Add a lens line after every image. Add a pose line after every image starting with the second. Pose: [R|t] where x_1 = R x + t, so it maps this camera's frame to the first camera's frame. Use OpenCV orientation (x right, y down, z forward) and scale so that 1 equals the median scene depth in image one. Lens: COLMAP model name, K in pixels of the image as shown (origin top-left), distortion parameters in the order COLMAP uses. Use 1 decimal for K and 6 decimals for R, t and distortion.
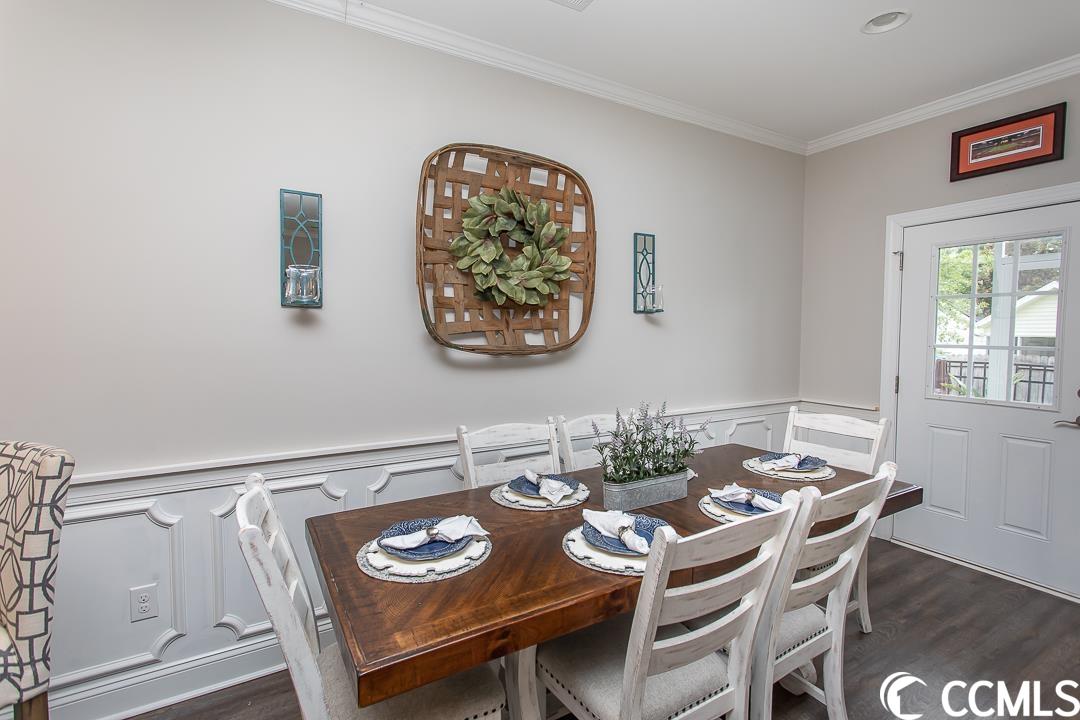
lens RADIAL K [[509.5, 0, 543.4], [0, 509.5, 356.9], [0, 0, 1]] dist [0.001009, 0.001818]
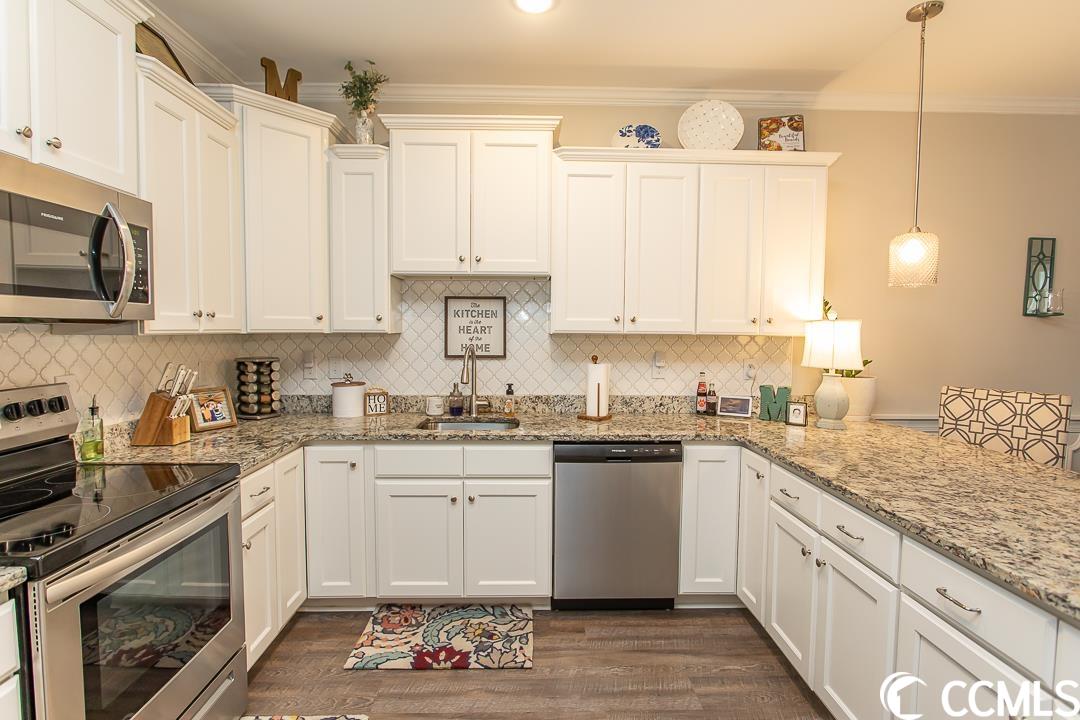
lens RADIAL K [[517.7, 0, 537.3], [0, 517.7, 356.6], [0, 0, 1]] dist [-0.016860, 0.006865]
pose [[0.867373, 0.033713, -0.496515, -0.743623], [-0.038816, 0.999246, 0.000041, 0.060171], [0.496142, 0.019237, 0.868028, -0.750196]]
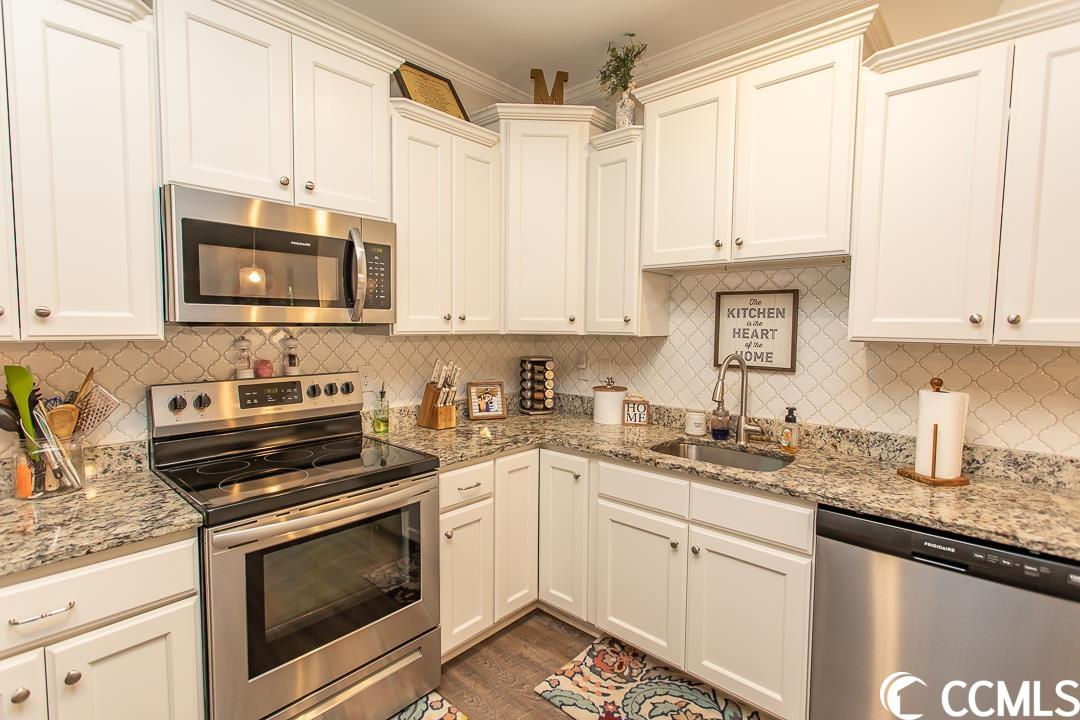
lens RADIAL K [[509.5, 0, 536.3], [0, 509.5, 355.2], [0, 0, 1]] dist [0.001009, 0.001818]
pose [[0.287299, 0.064987, -0.955634, -0.702284], [-0.070317, 0.996435, 0.046622, 0.031963], [0.955257, 0.053803, 0.290844, -0.463585]]
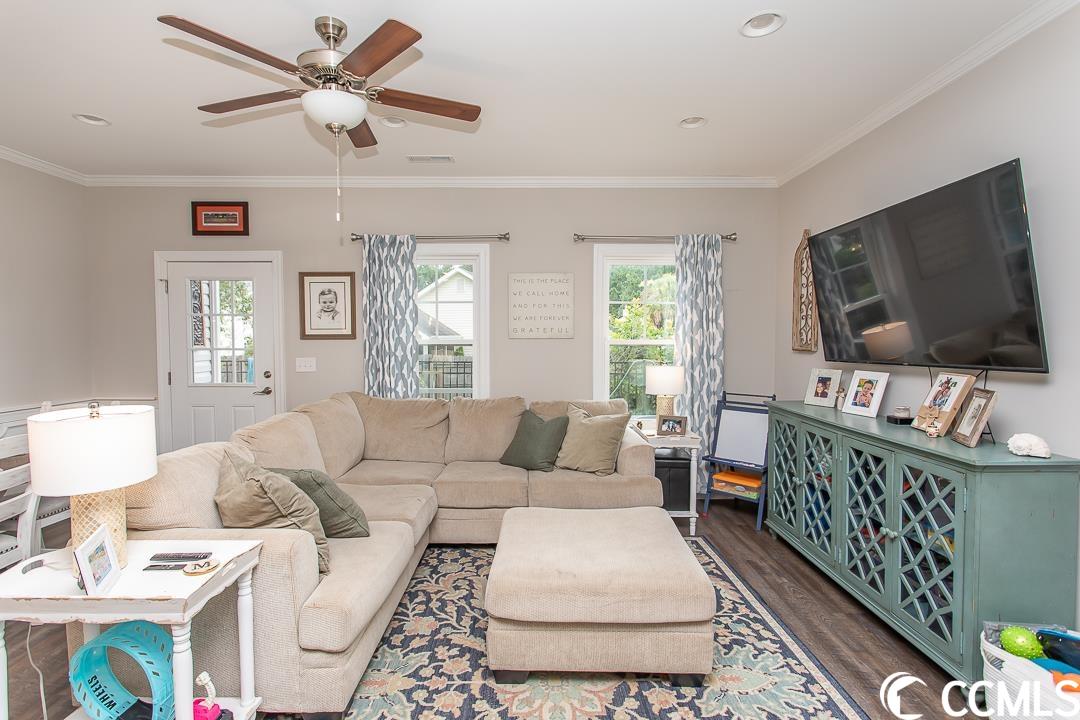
lens RADIAL K [[509.5, 0, 537.4], [0, 509.5, 356.3], [0, 0, 1]] dist [0.001009, 0.001818]
pose [[0.516974, -0.032972, 0.855366, 0.057557], [0.053175, 0.998565, 0.006353, 0.047140], [-0.854348, 0.042200, 0.517986, -0.623021]]
